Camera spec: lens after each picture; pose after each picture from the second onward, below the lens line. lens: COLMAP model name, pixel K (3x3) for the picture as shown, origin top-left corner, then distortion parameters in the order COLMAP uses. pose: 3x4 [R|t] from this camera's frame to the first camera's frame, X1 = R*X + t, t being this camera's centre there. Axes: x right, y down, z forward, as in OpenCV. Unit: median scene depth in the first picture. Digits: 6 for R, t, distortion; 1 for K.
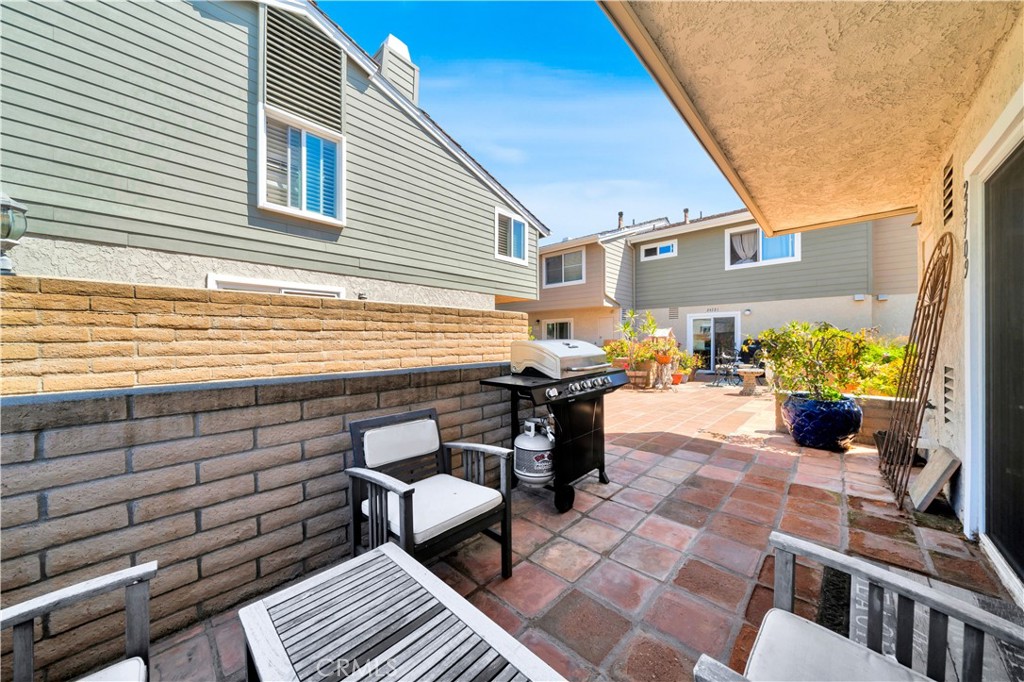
lens RADIAL K [[350.0, 0, 515.2], [0, 350.0, 341.3], [0, 0, 1]] dist [-0.002389, -0.000068]
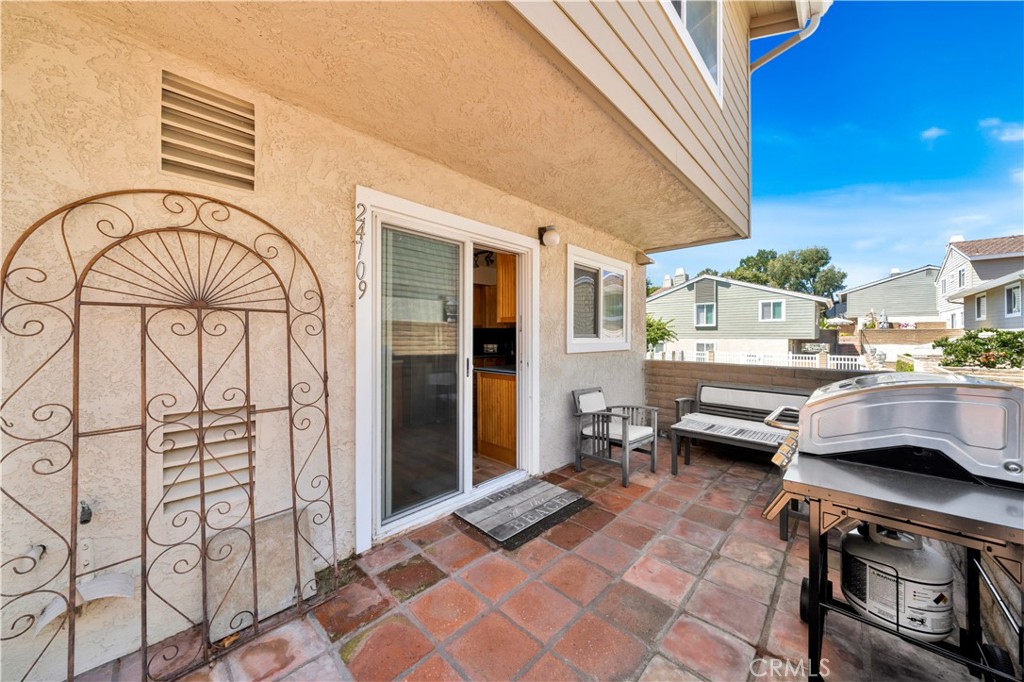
lens RADIAL K [[350.0, 0, 511.2], [0, 350.0, 339.2], [0, 0, 1]] dist [-0.002389, -0.000068]
pose [[-0.999857, -0.000604, 0.016910, 0.824763], [-0.000454, 0.999961, 0.008829, -0.073160], [-0.016915, 0.008820, -0.999818, 1.964284]]
